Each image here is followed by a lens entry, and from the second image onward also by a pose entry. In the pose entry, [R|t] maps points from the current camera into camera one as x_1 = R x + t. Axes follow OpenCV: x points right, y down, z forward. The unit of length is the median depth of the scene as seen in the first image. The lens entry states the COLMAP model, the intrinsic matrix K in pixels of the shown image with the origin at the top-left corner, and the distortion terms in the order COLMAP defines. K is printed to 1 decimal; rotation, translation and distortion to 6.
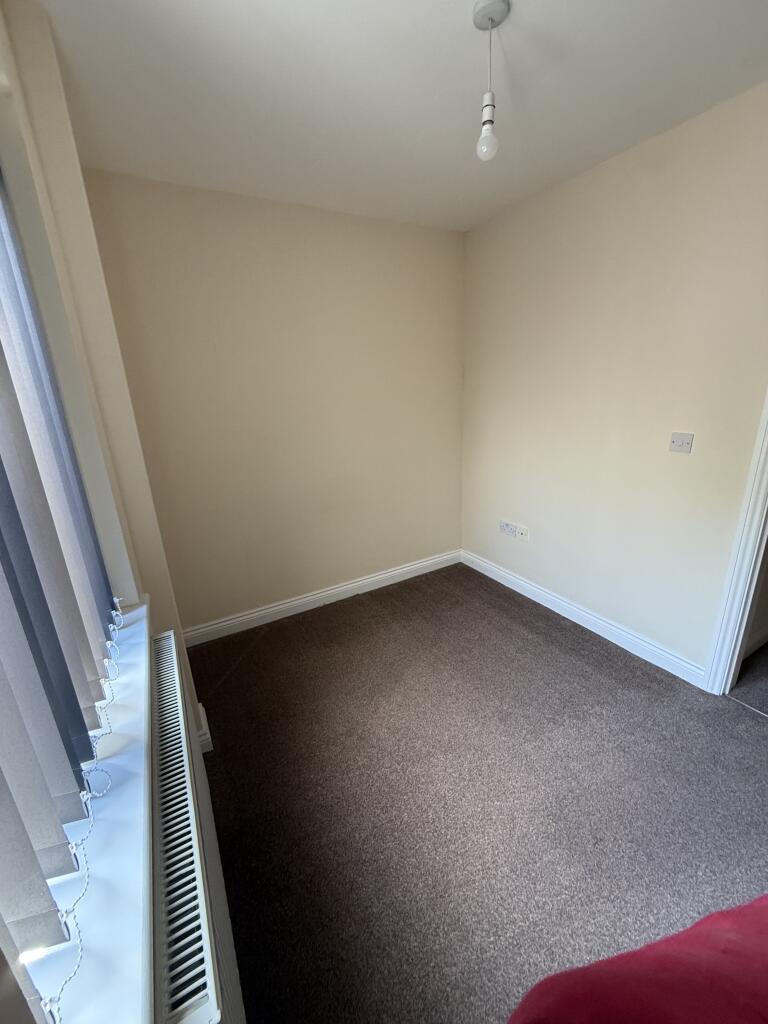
lens RADIAL K [[409.7, 0, 380.5], [0, 409.7, 511.2], [0, 0, 1]] dist [0.010840, -0.000113]
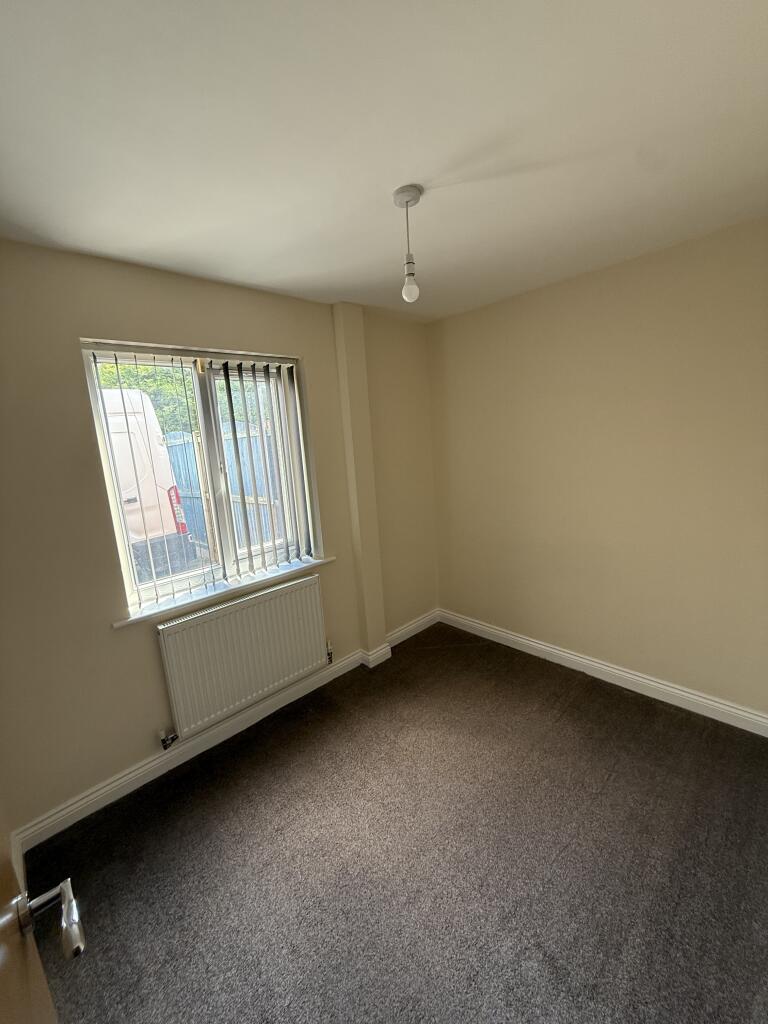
lens RADIAL K [[409.7, 0, 383.5], [0, 409.7, 512.2], [0, 0, 1]] dist [0.010840, -0.000113]
pose [[0.243394, 0.204347, -0.948157, 0.695447], [-0.234491, 0.960953, 0.146910, -0.182418], [0.941155, 0.186577, 0.281808, 0.318548]]
